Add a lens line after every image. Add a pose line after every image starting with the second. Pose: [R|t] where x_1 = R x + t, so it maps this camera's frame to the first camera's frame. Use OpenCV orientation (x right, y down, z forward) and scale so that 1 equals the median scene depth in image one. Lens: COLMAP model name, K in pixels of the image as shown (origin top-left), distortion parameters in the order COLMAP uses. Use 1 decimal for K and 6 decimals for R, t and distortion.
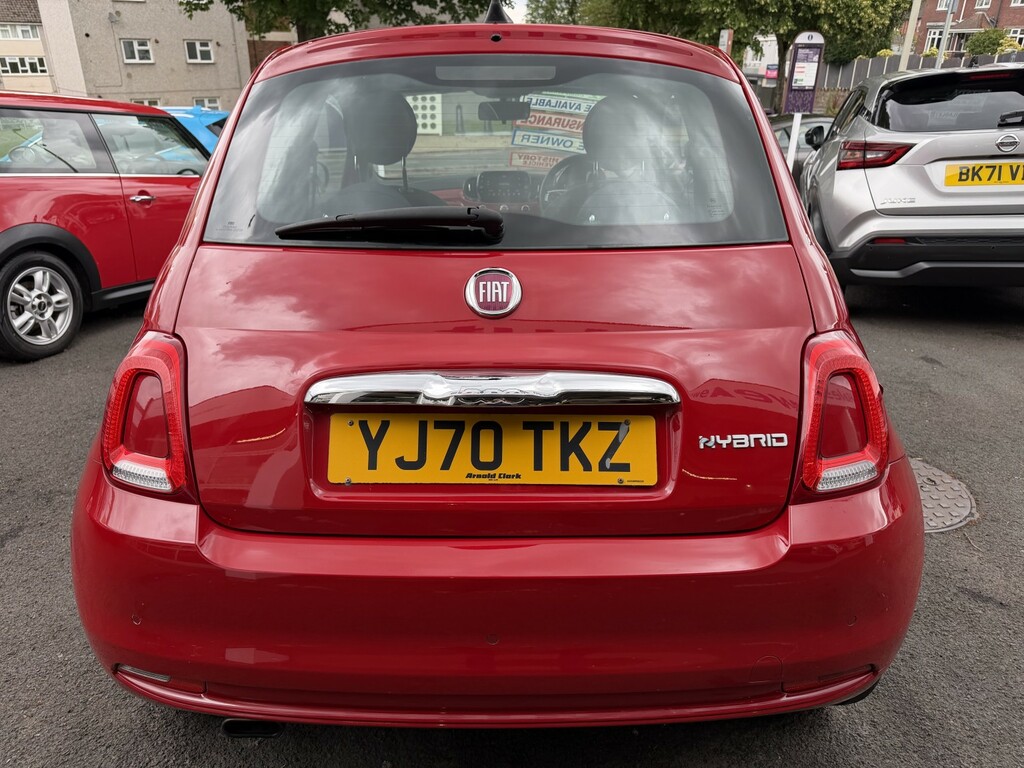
lens RADIAL K [[873.8, 0, 508.3], [0, 873.8, 389.9], [0, 0, 1]] dist [0.061916, -0.027130]
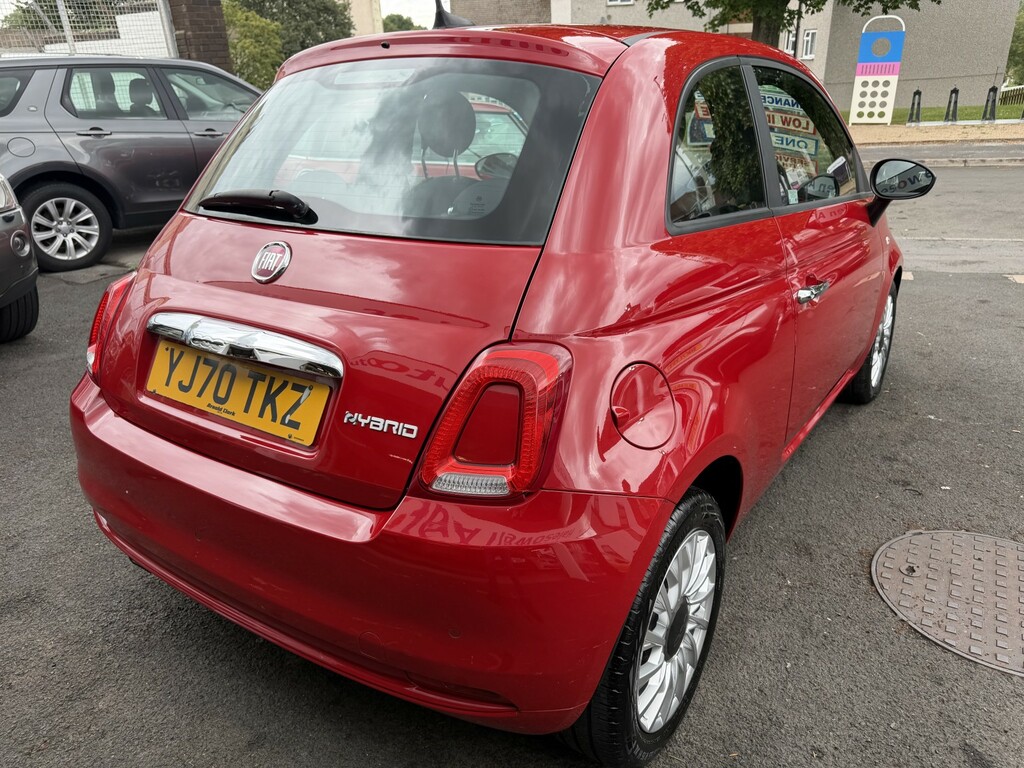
lens RADIAL K [[873.8, 0, 507.2], [0, 873.8, 376.2], [0, 0, 1]] dist [0.061916, -0.027130]
pose [[0.800555, 0.176059, -0.572813, 0.962602], [-0.176934, 0.982698, 0.054760, -0.081799], [0.572543, 0.057512, 0.817855, 0.217470]]
